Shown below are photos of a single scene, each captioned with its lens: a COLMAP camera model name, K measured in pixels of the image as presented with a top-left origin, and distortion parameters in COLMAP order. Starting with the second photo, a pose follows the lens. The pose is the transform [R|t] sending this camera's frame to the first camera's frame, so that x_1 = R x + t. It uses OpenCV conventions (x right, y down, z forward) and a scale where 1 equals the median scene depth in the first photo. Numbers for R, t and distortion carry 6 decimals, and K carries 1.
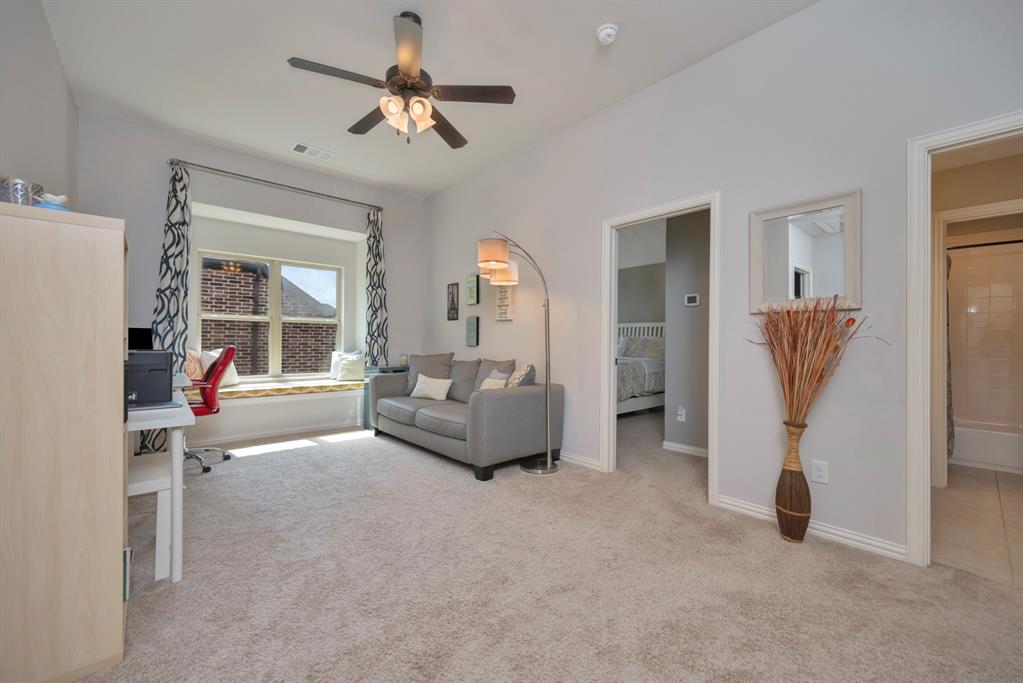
lens RADIAL K [[405.1, 0, 511.8], [0, 405.1, 339.9], [0, 0, 1]] dist [-0.001780, 0.000508]
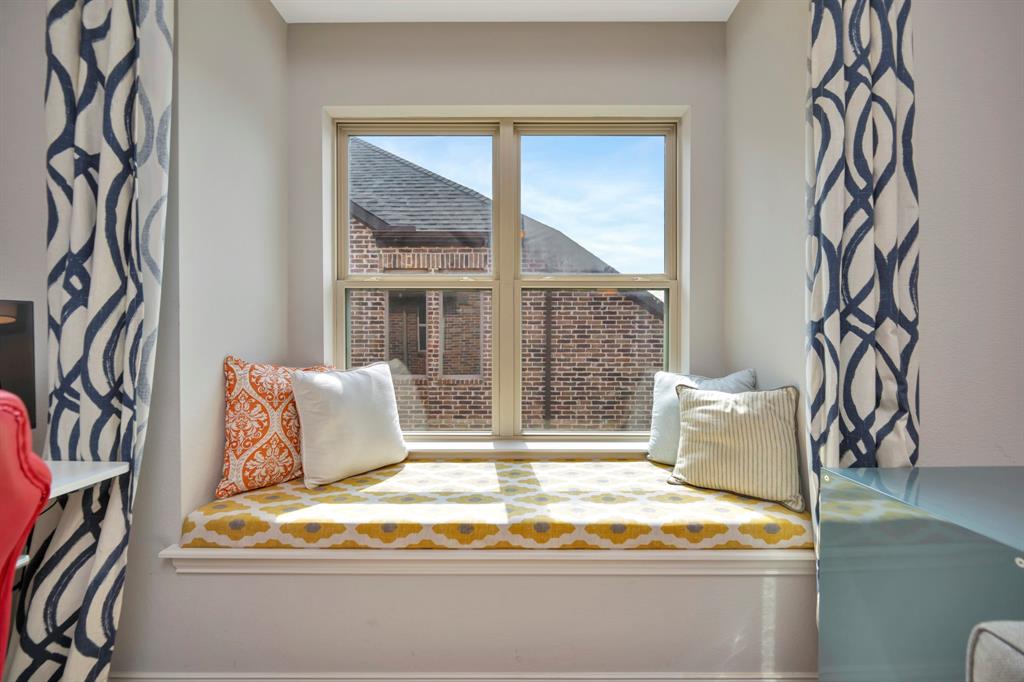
lens RADIAL K [[405.5, 0, 513.9], [0, 405.5, 336.7], [0, 0, 1]] dist [-0.001780, 0.000508]
pose [[0.743561, -0.005446, -0.668646, -0.332124], [0.007643, 0.999971, 0.000355, -0.000368], [0.668625, -0.005374, 0.743580, 0.730762]]
